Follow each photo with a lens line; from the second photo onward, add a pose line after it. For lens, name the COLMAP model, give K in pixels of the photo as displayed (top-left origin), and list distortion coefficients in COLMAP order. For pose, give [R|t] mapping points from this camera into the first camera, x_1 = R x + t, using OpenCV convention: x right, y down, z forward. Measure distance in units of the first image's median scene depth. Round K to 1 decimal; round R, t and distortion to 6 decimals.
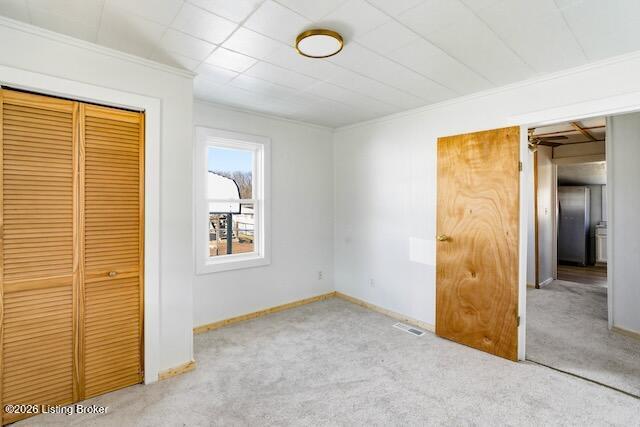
lens RADIAL K [[300.1, 0, 318.3], [0, 300.1, 209.6], [0, 0, 1]] dist [-0.001039, -0.000026]
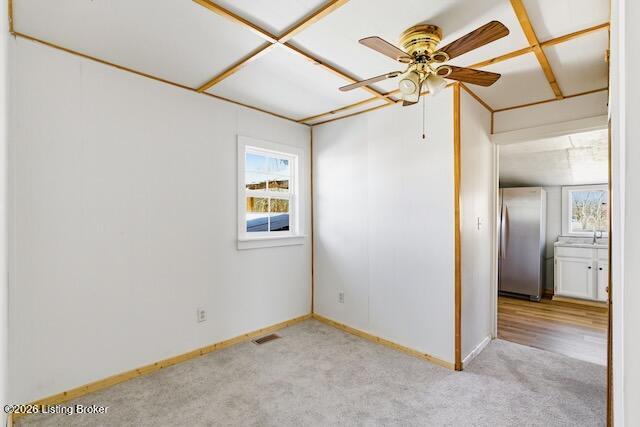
lens RADIAL K [[294.9, 0, 320.0], [0, 294.9, 213.5], [0, 0, 1]] dist [0.000321, 0.000315]
pose [[0.995907, 0.006167, 0.090175, 0.314818], [-0.005533, 0.999958, -0.007273, -0.008934], [-0.090216, 0.006745, 0.995899, 0.359028]]
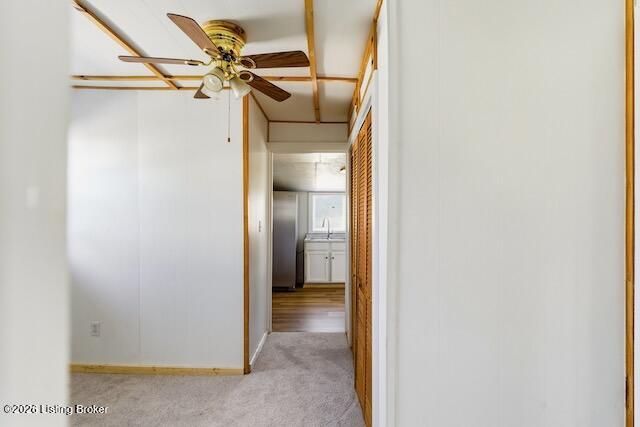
lens RADIAL K [[322.7, 0, 320.0], [0, 322.7, 213.5], [0, 0, 1]] dist [0.000562, -0.000304]
pose [[0.657201, 0.006275, 0.753689, 0.272251], [-0.005464, 0.999979, -0.003560, -0.017989], [-0.753695, -0.001779, 0.657222, 0.375895]]
